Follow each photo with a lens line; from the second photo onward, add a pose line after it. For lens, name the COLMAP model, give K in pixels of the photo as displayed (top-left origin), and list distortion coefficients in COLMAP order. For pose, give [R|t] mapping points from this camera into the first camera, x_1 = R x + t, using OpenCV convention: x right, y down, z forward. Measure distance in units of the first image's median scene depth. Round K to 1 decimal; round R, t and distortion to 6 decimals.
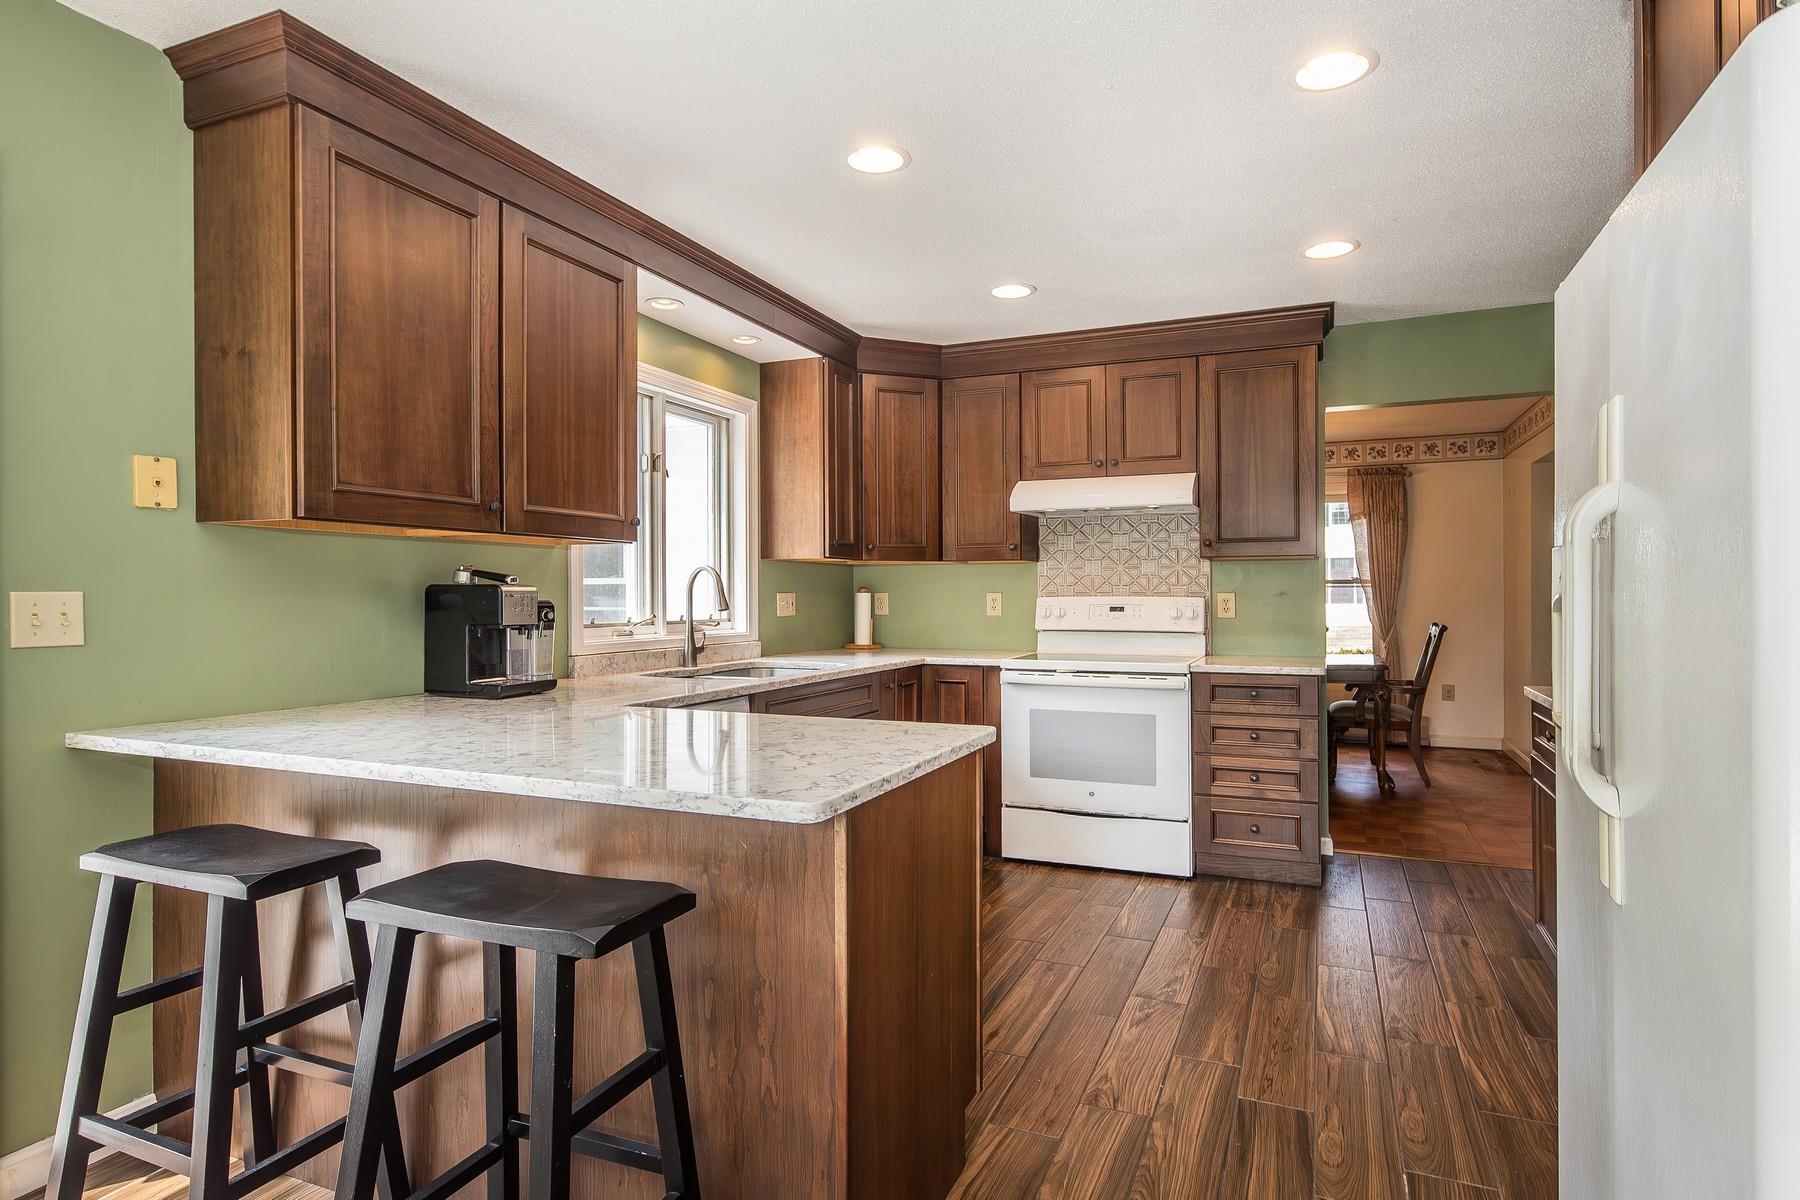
lens RADIAL K [[935.2, 0, 900.0], [0, 935.2, 600.0], [0, 0, 1]] dist [-0.000612, 0.000045]
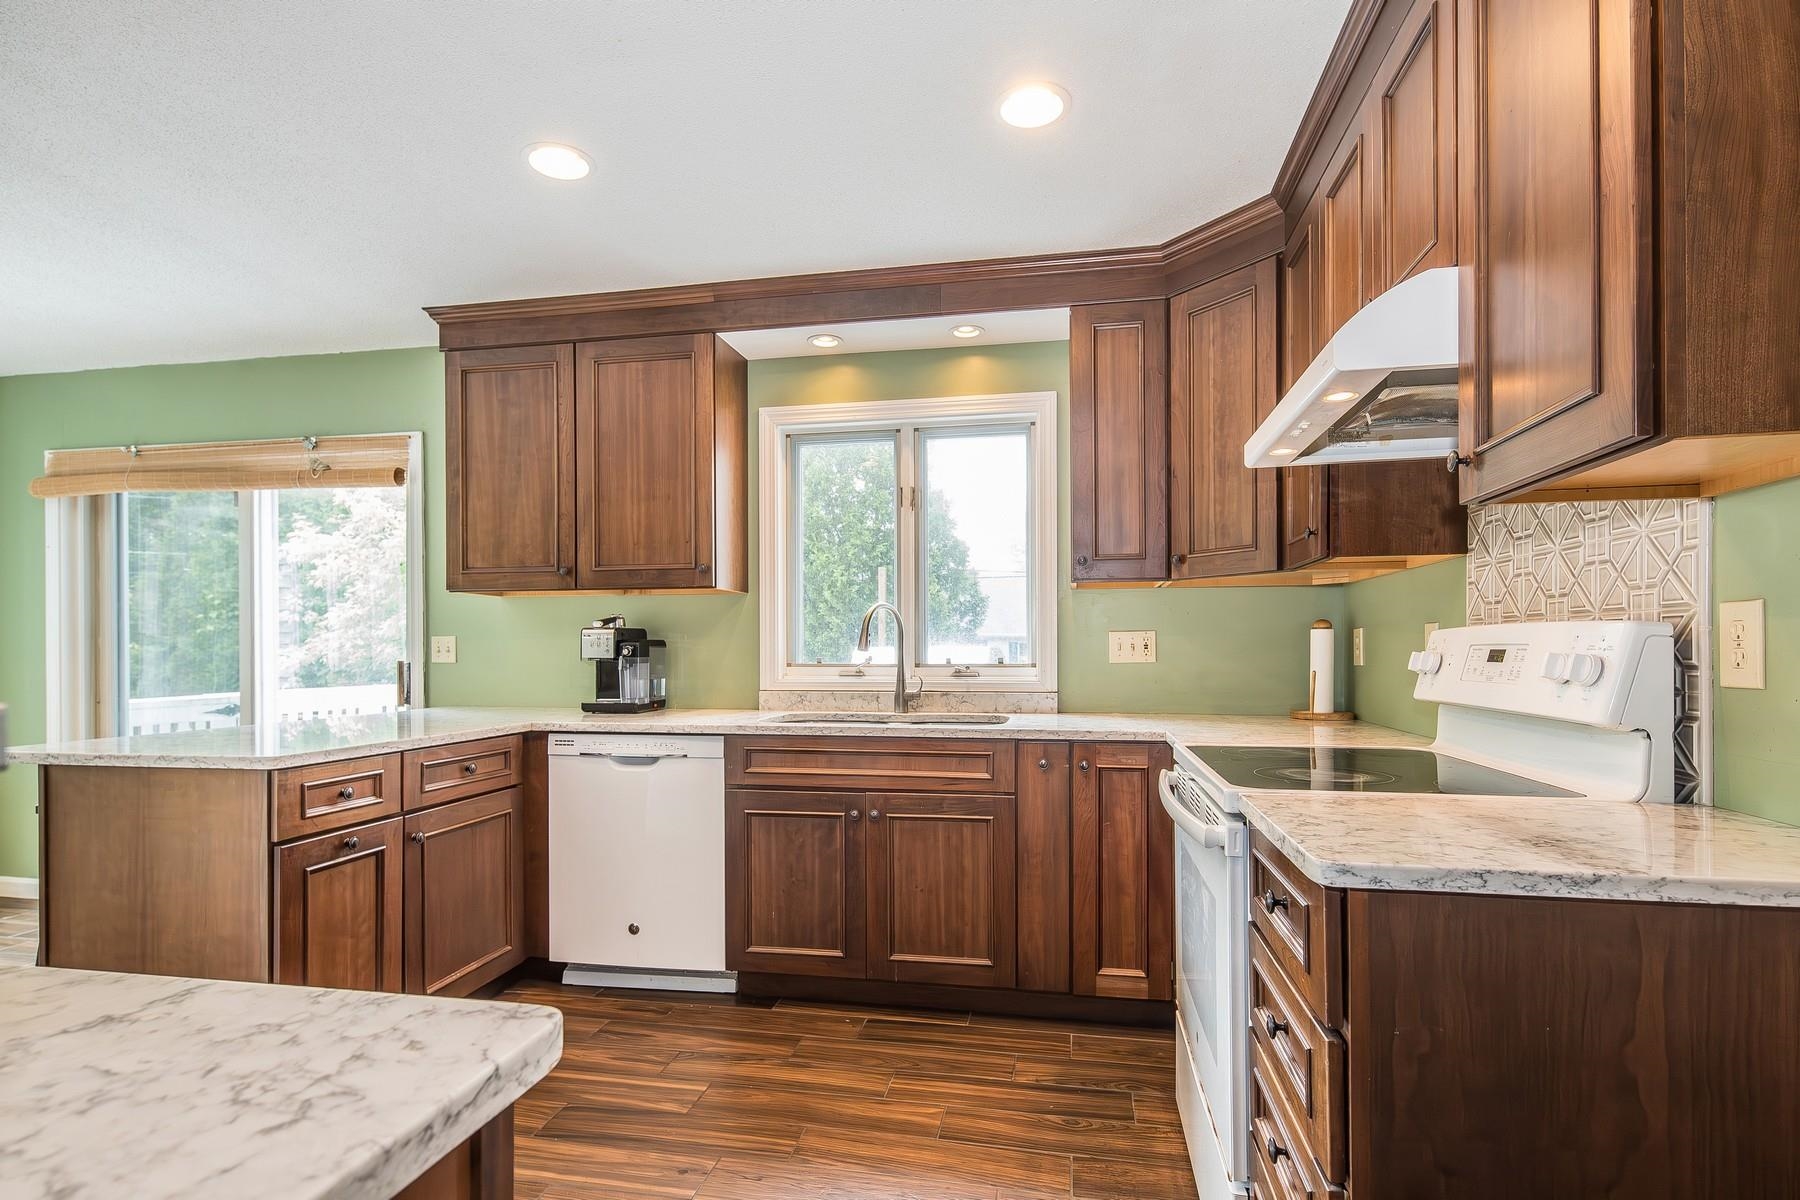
lens RADIAL K [[903.1, 0, 822.2], [0, 903.1, 649.0], [0, 0, 1]] dist [0.001305, 0.000210]
pose [[0.222464, 0.004131, -0.974932, 0.535464], [-0.001182, 0.999991, 0.003967, 0.004509], [0.974940, 0.000270, 0.222467, 0.619652]]
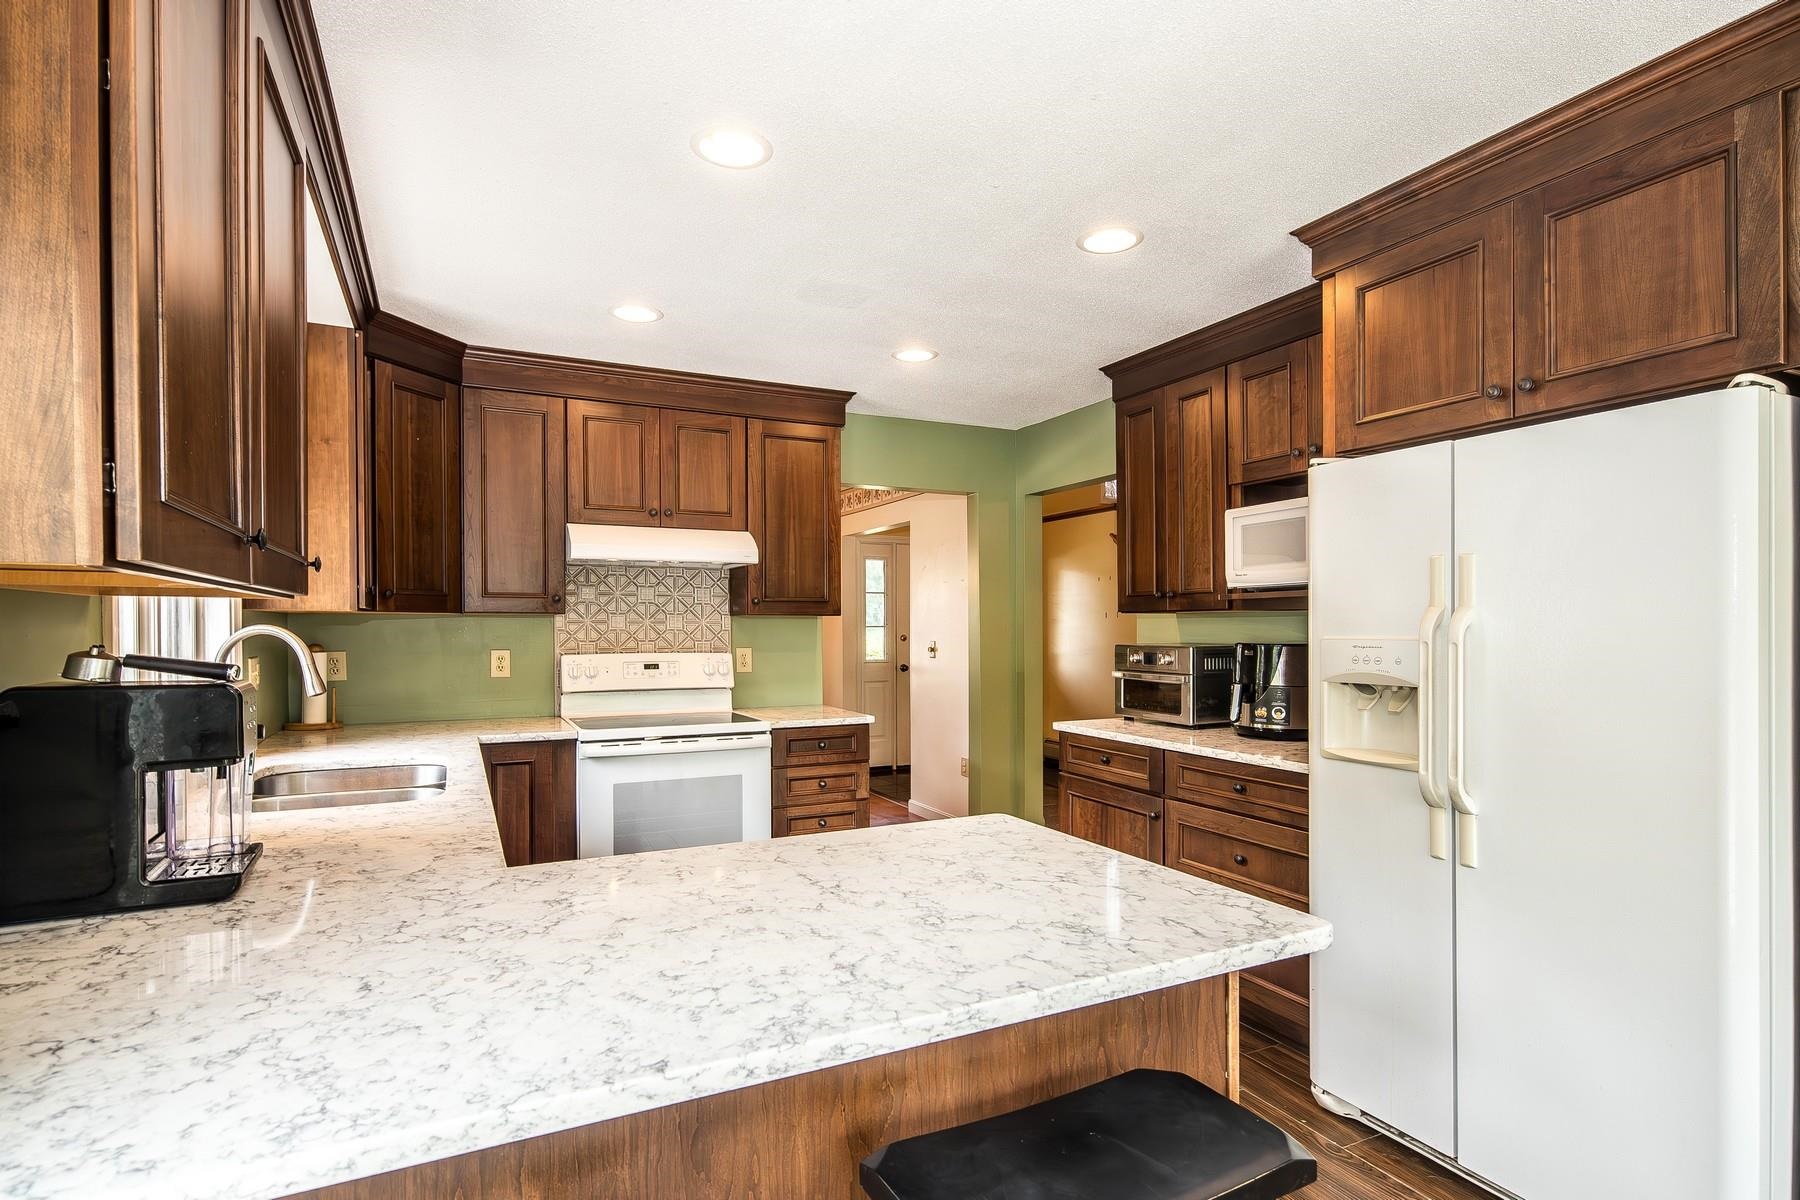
lens RADIAL K [[923.3, 0, 899.7], [0, 923.3, 629.2], [0, 0, 1]] dist [-0.002908, -0.000121]
pose [[0.651542, 0.001183, 0.758611, -0.327905], [0.002382, 0.999991, -0.003605, -0.025266], [-0.758609, 0.004156, 0.651533, 0.210747]]
